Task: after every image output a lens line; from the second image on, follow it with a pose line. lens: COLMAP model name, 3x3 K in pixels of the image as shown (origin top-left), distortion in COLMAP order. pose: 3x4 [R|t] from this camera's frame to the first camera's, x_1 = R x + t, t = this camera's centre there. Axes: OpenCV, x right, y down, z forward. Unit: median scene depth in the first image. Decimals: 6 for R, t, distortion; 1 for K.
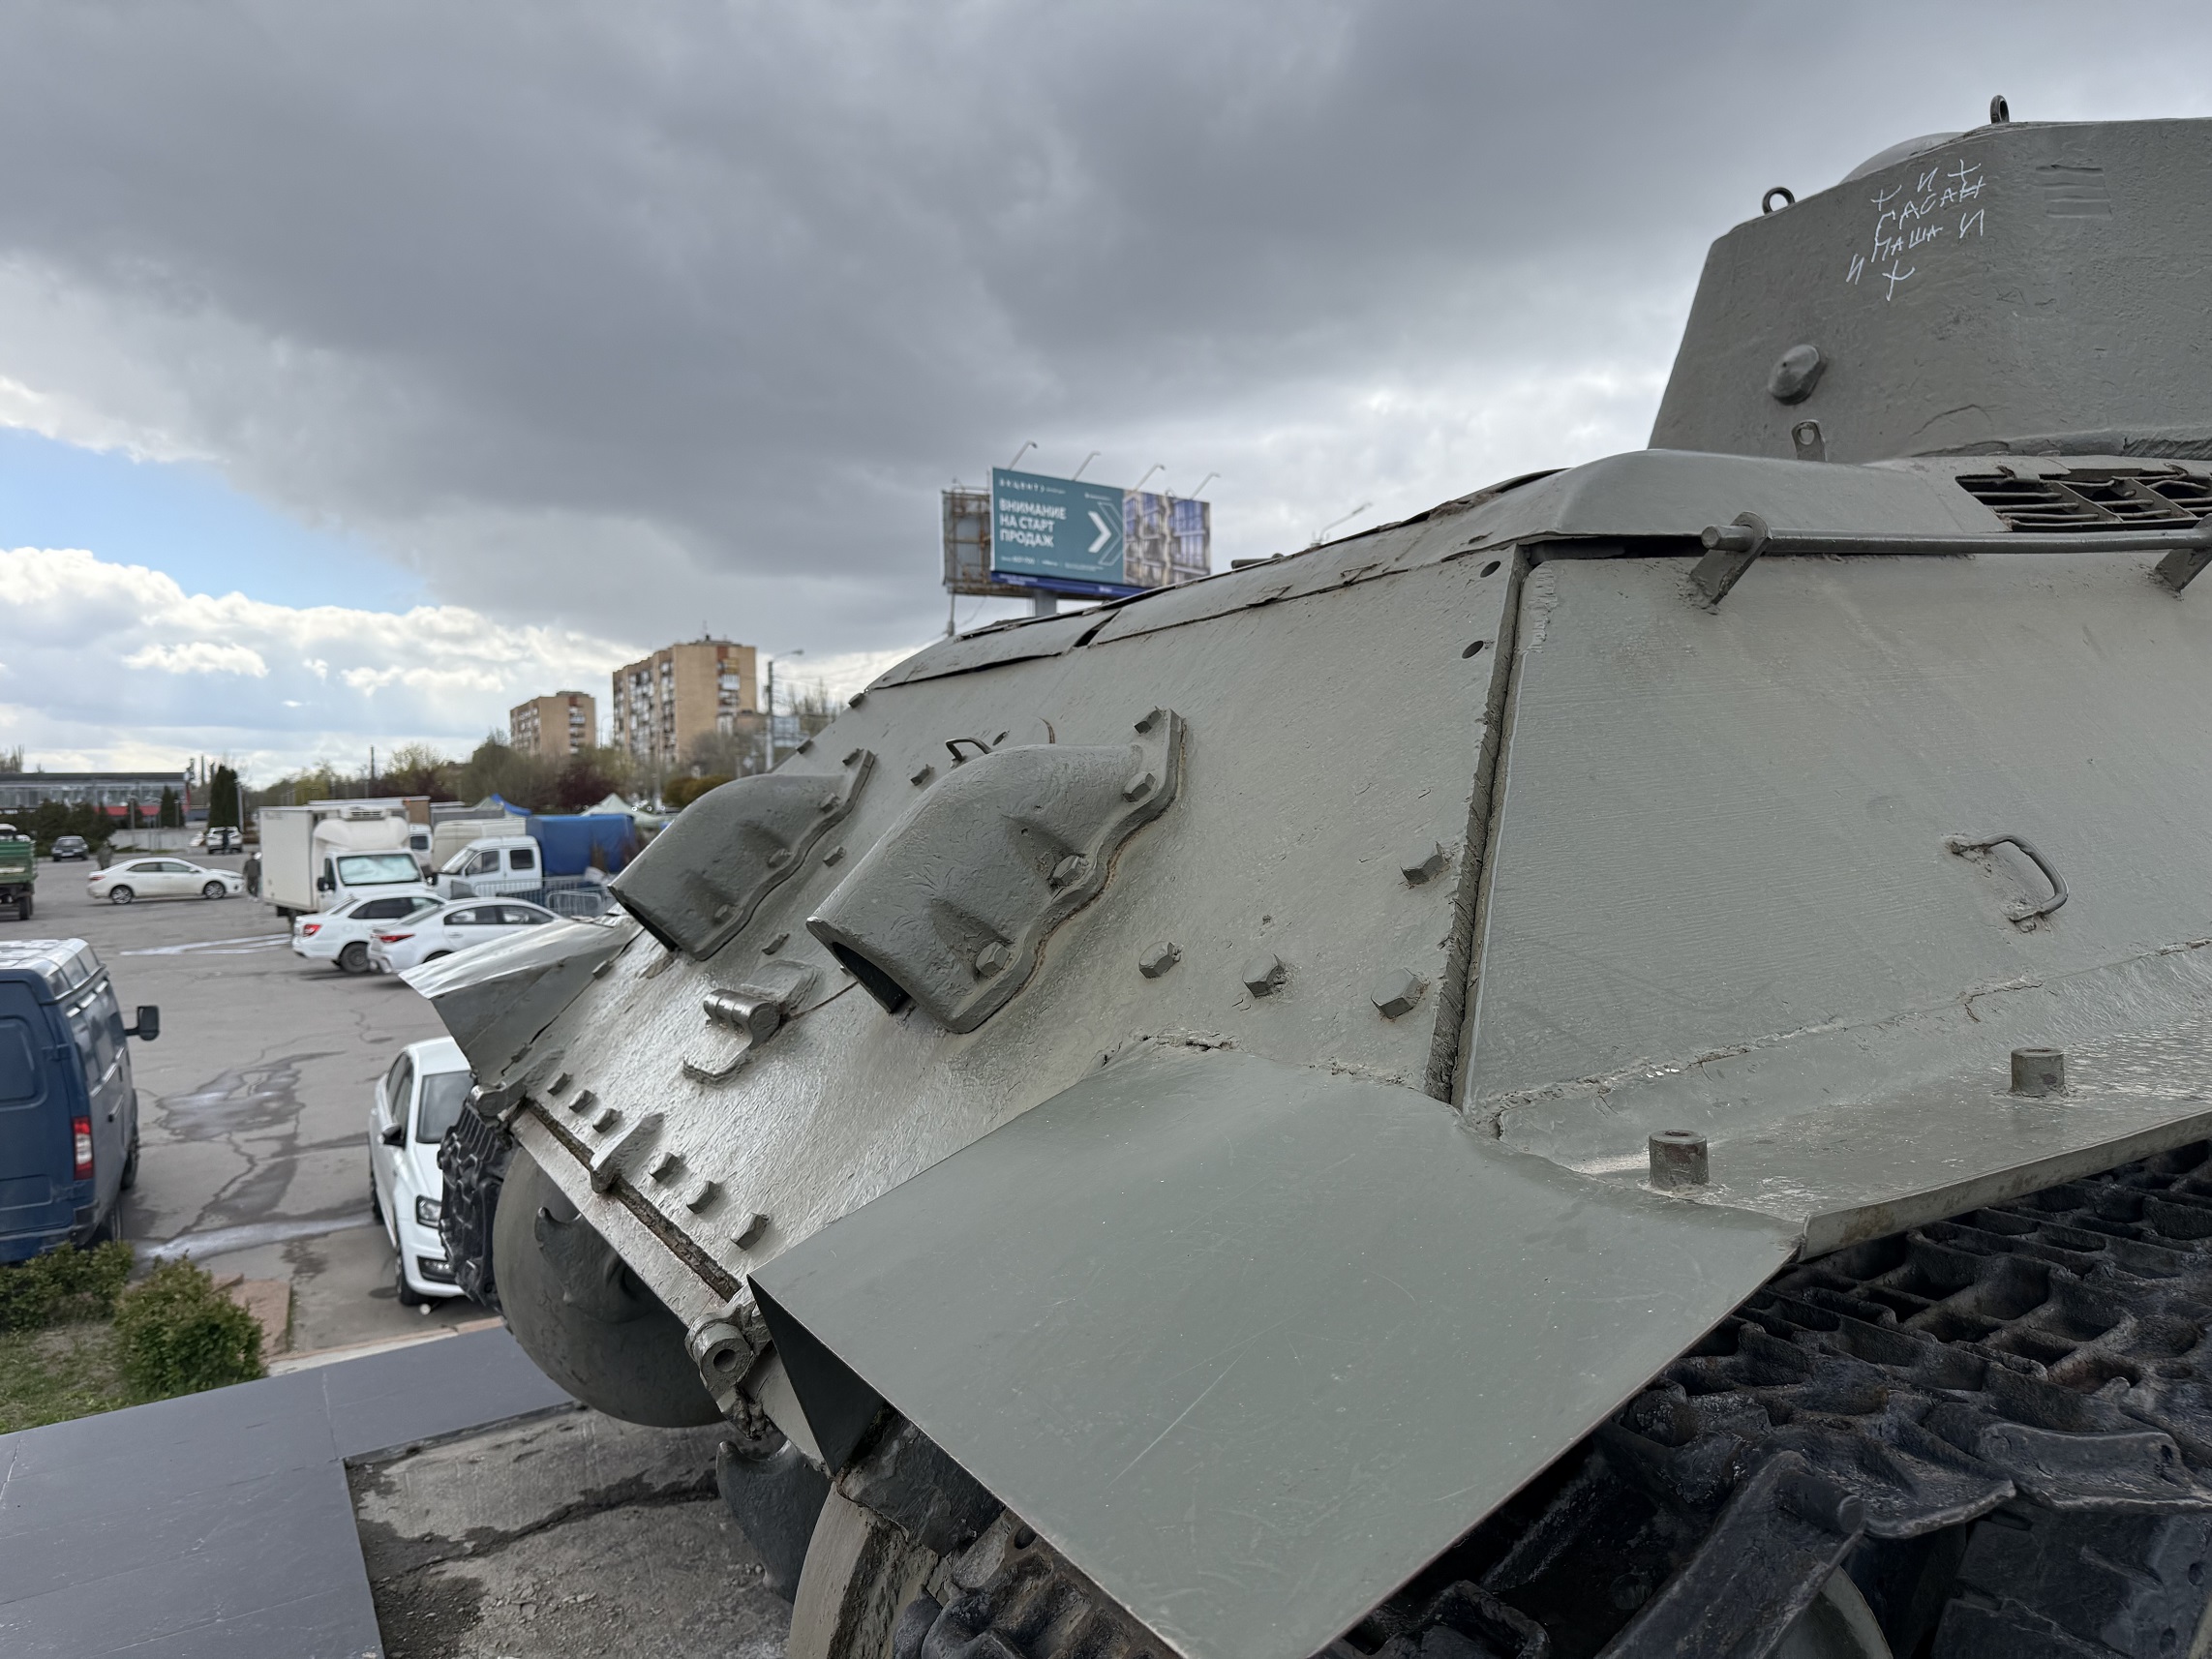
lens RADIAL K [[1589.7, 0, 1108.9], [0, 1589.7, 851.0], [0, 0, 1]] dist [0.073717, -0.102734]
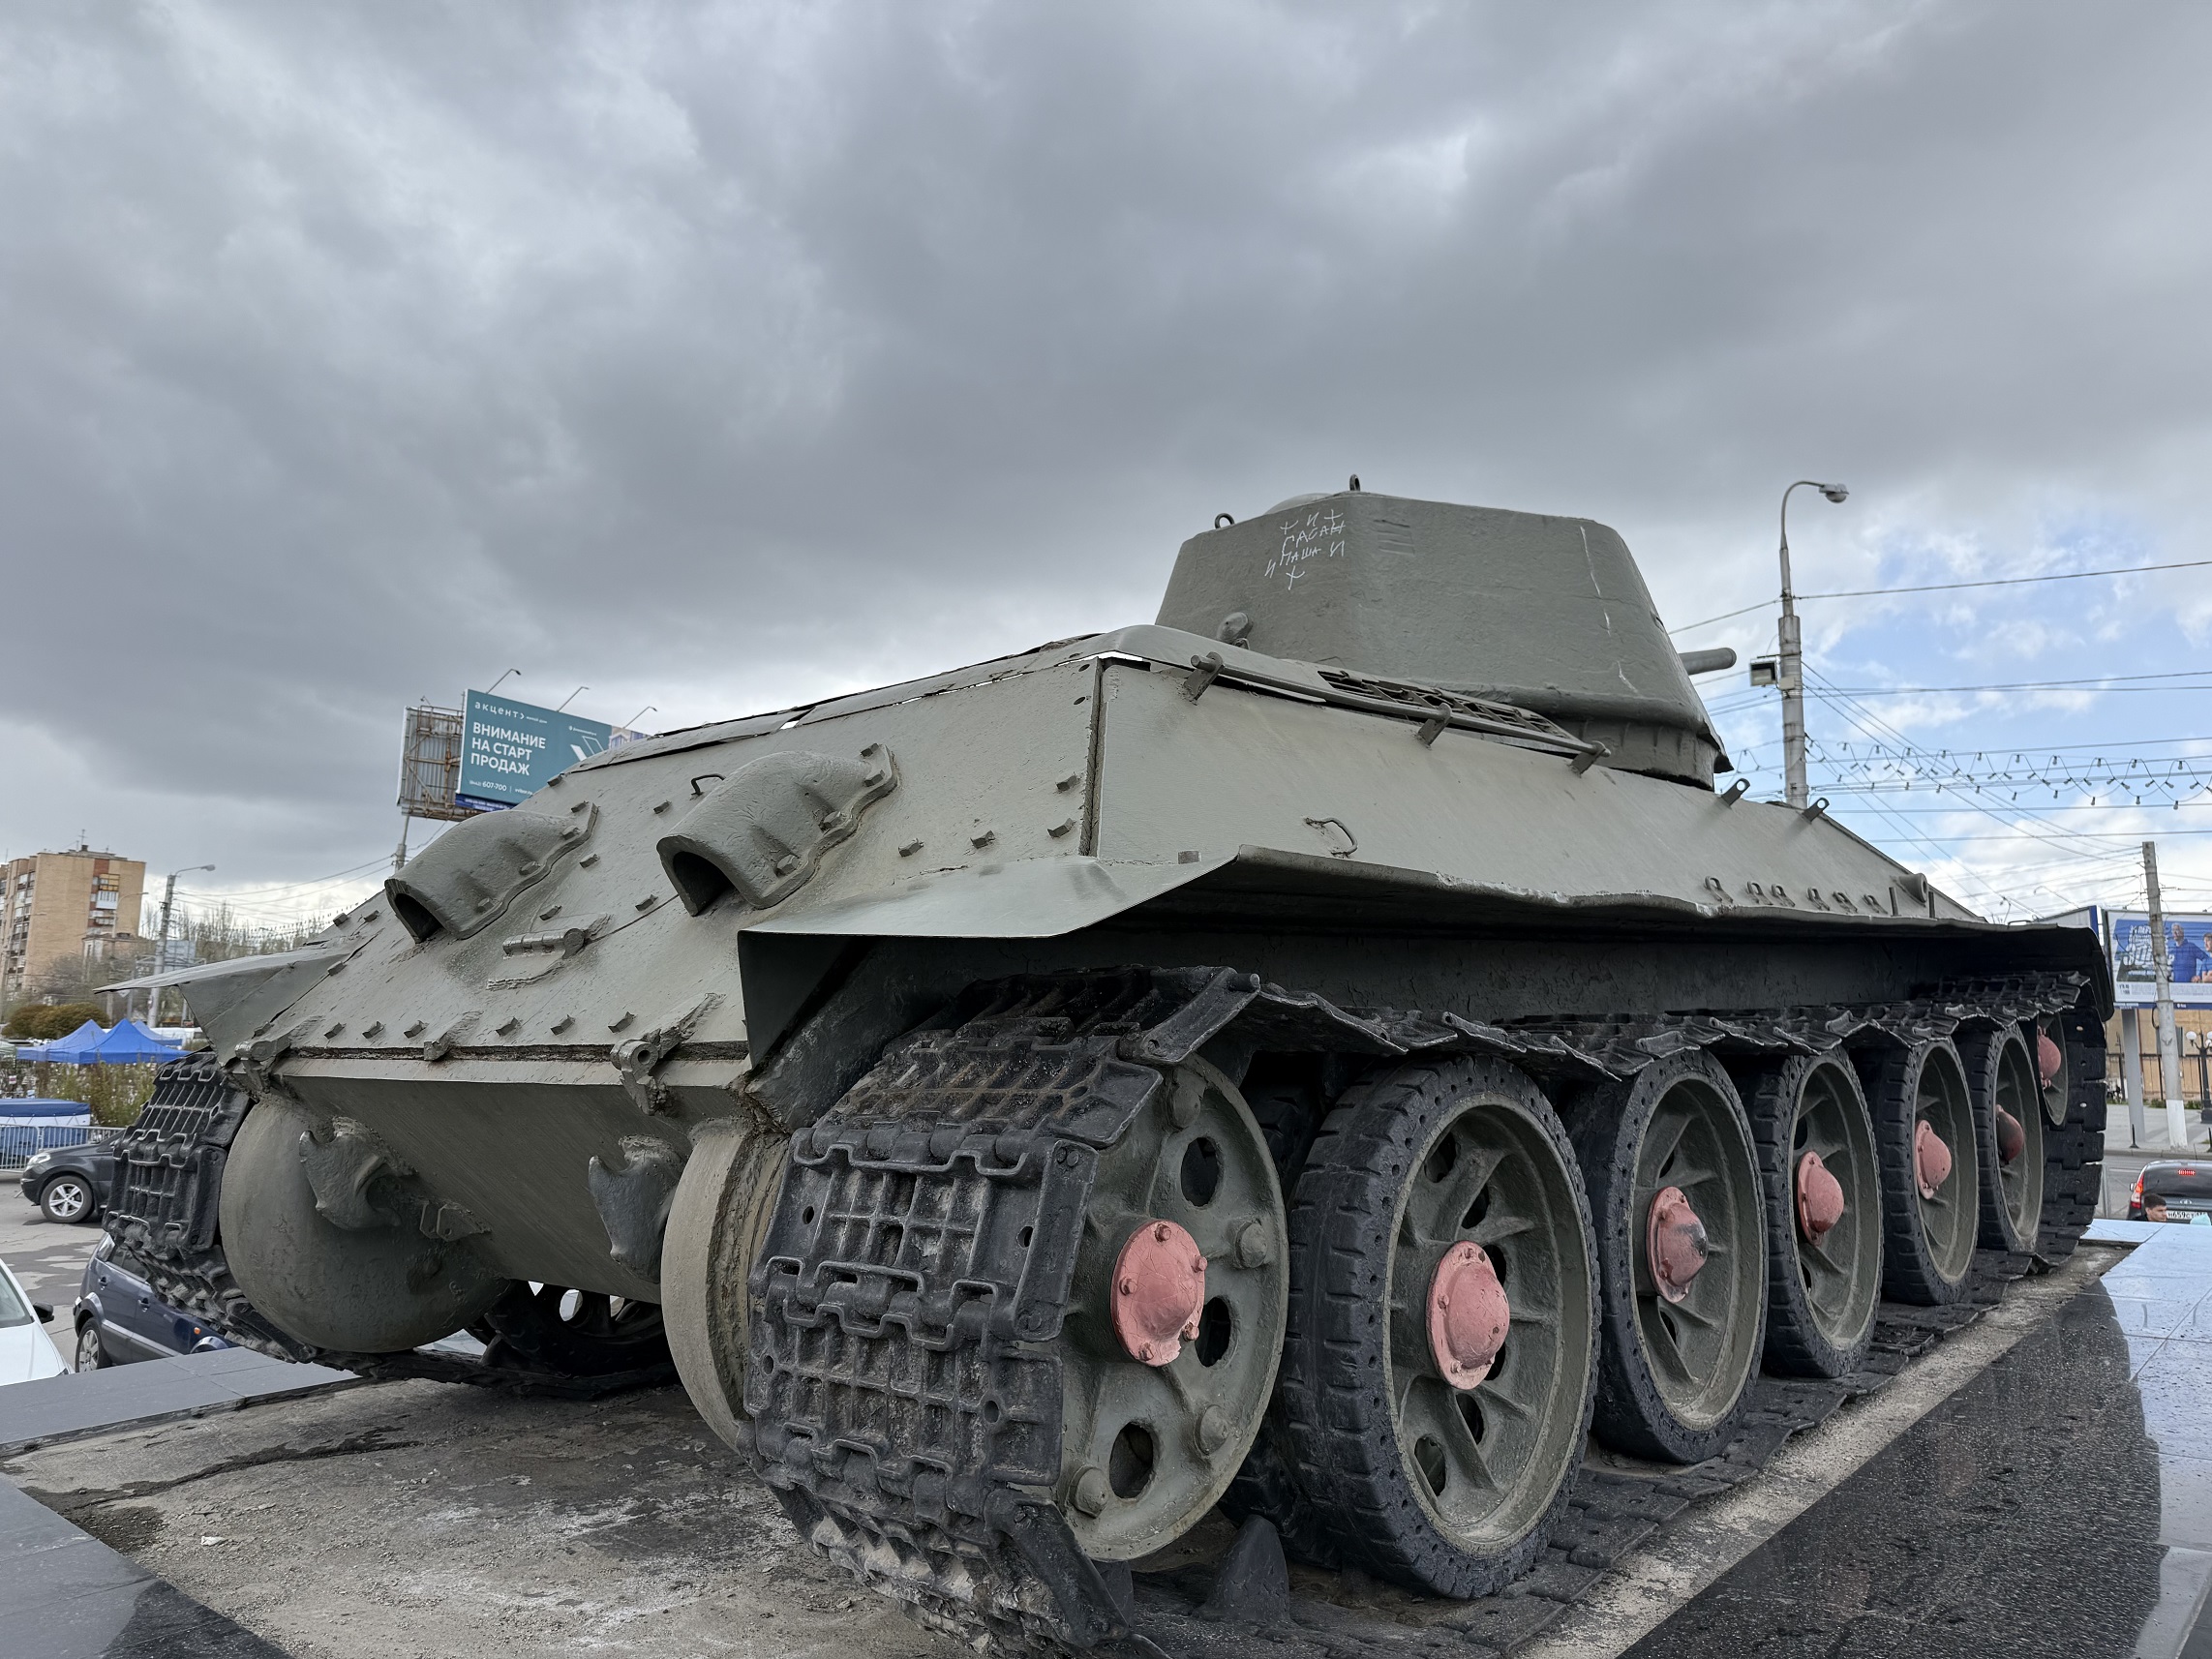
lens RADIAL K [[1589.7, 0, 1113.1], [0, 1589.7, 836.4], [0, 0, 1]] dist [0.073717, -0.102734]
pose [[0.944506, 0.080586, 0.318457, -0.128468], [-0.024531, 0.984038, -0.176258, 0.145887], [-0.327578, 0.158665, 0.931407, -0.295542]]
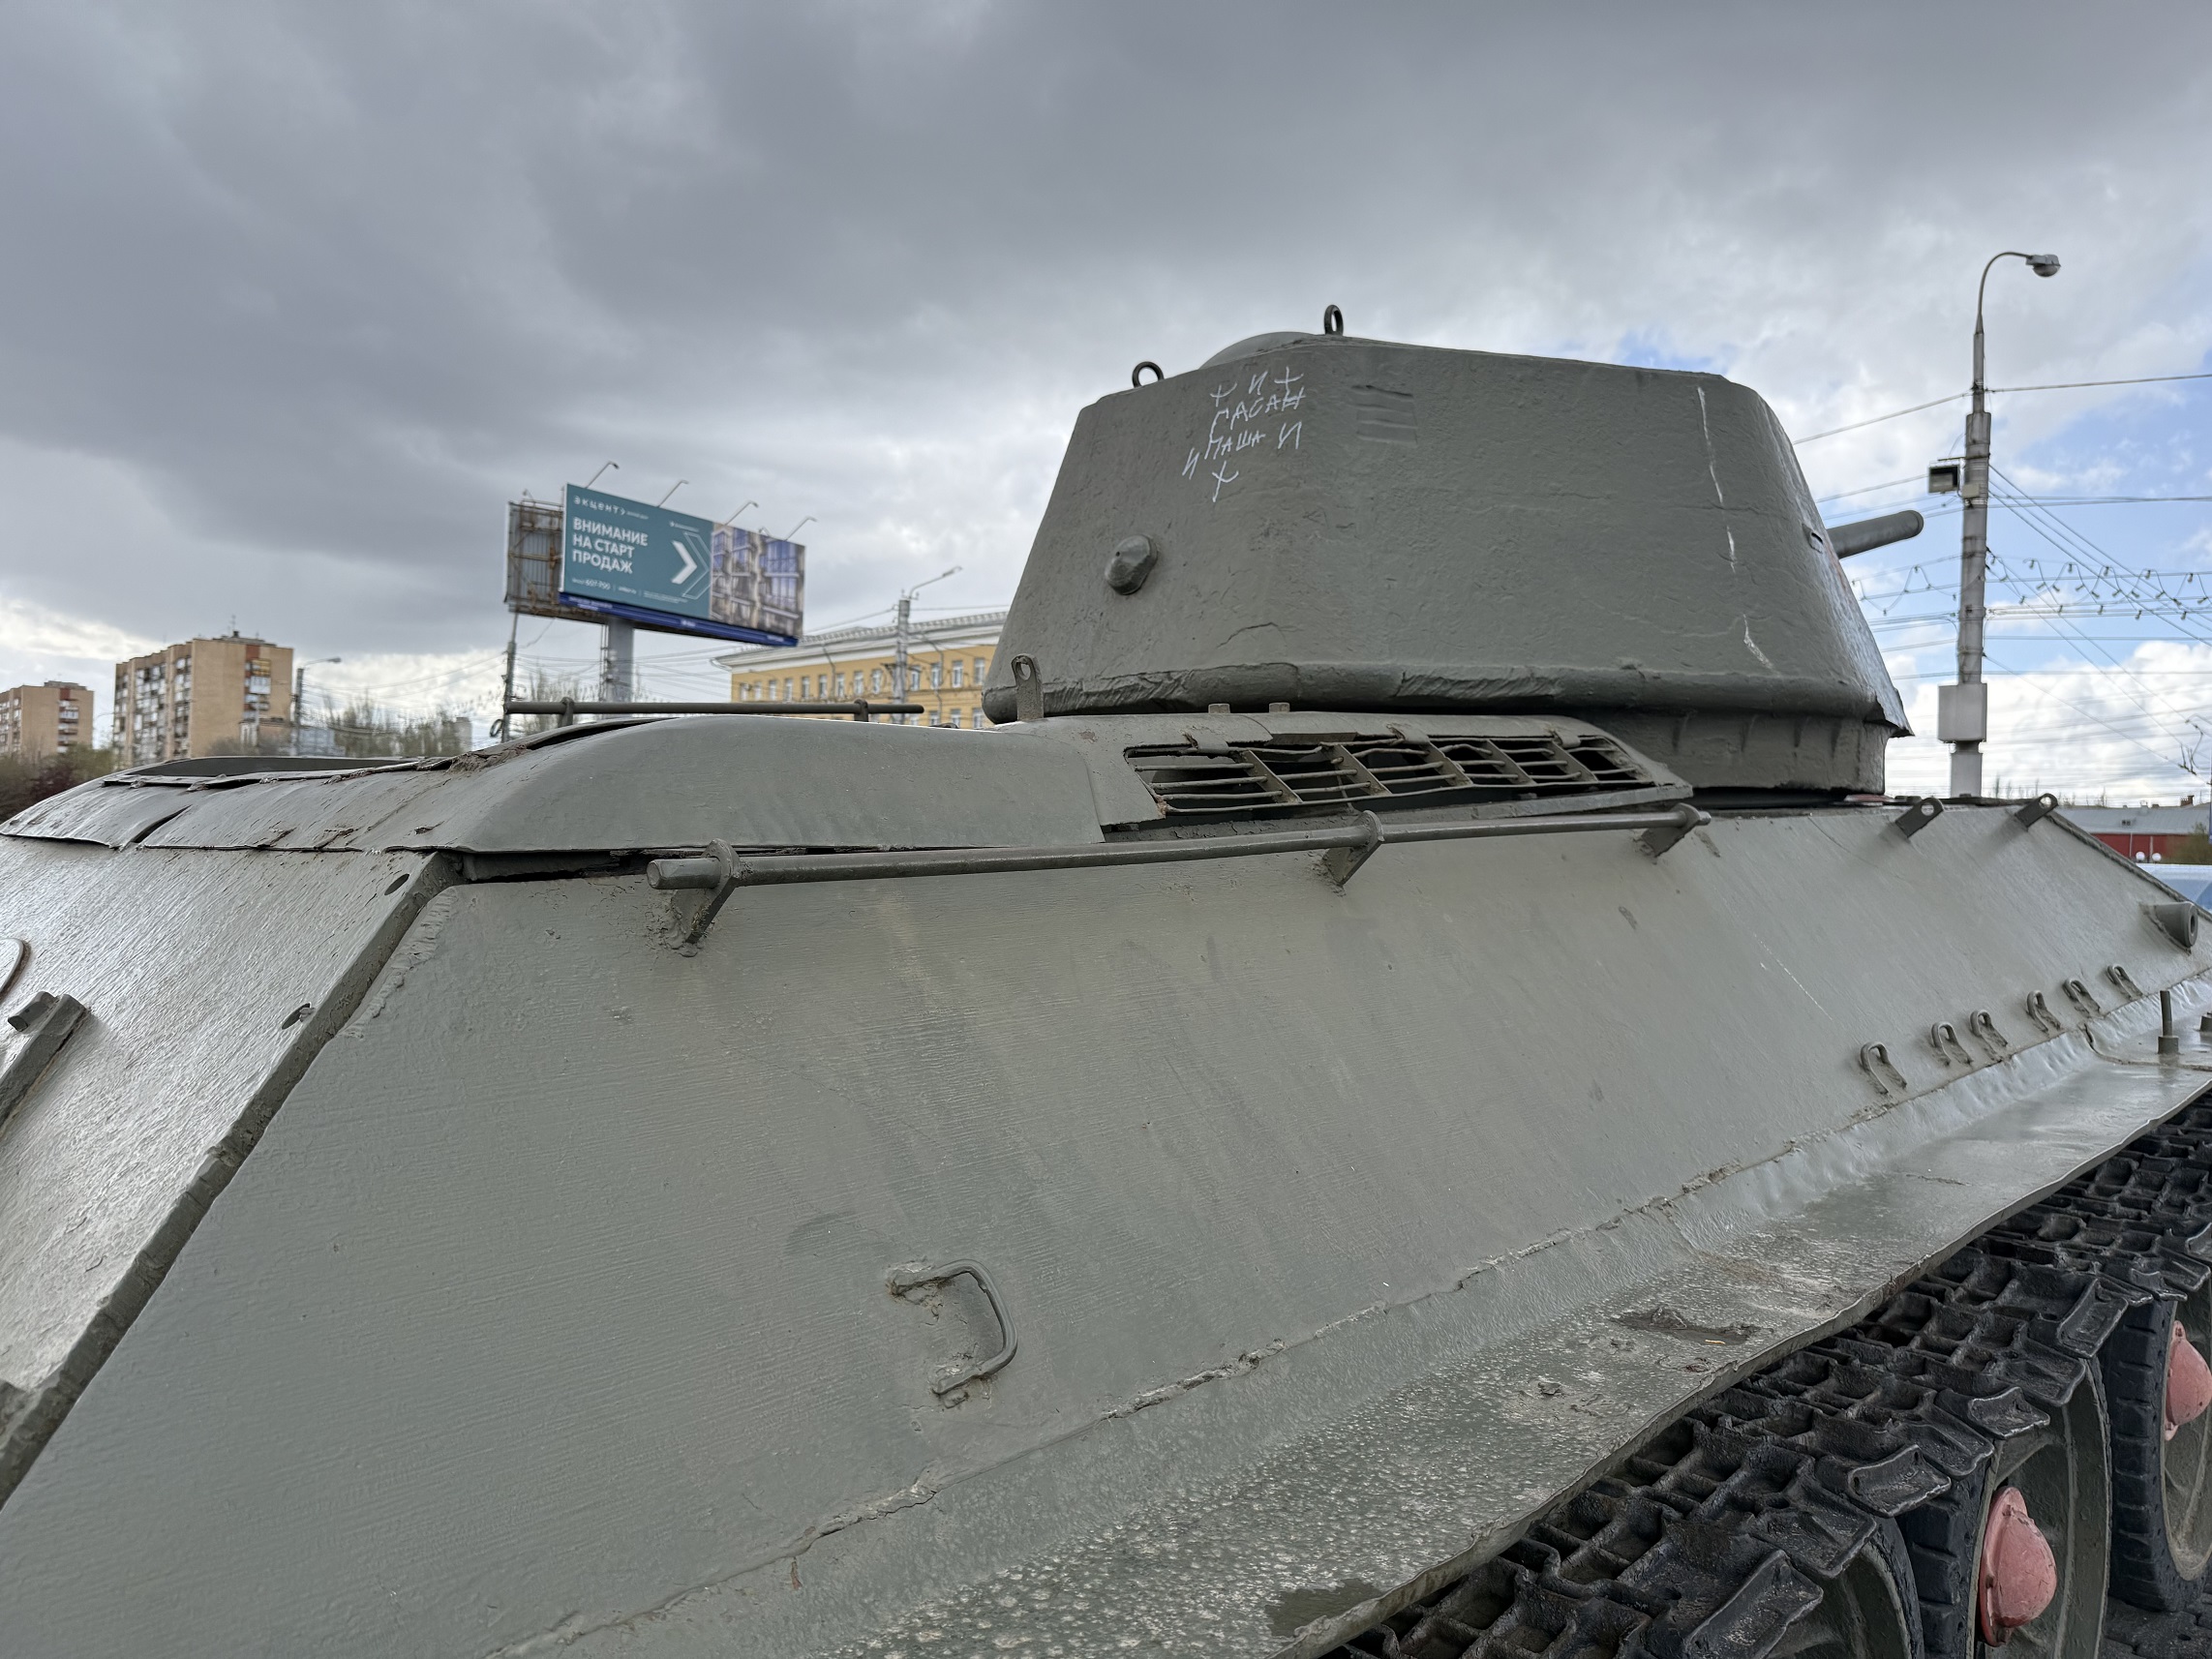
lens RADIAL K [[1589.7, 0, 1125.9], [0, 1589.7, 863.4], [0, 0, 1]] dist [0.073717, -0.102734]
pose [[0.964402, 0.046960, 0.260239, 0.163069], [-0.041199, 0.998771, -0.027552, -0.079445], [-0.261213, 0.015850, 0.965151, 0.068115]]
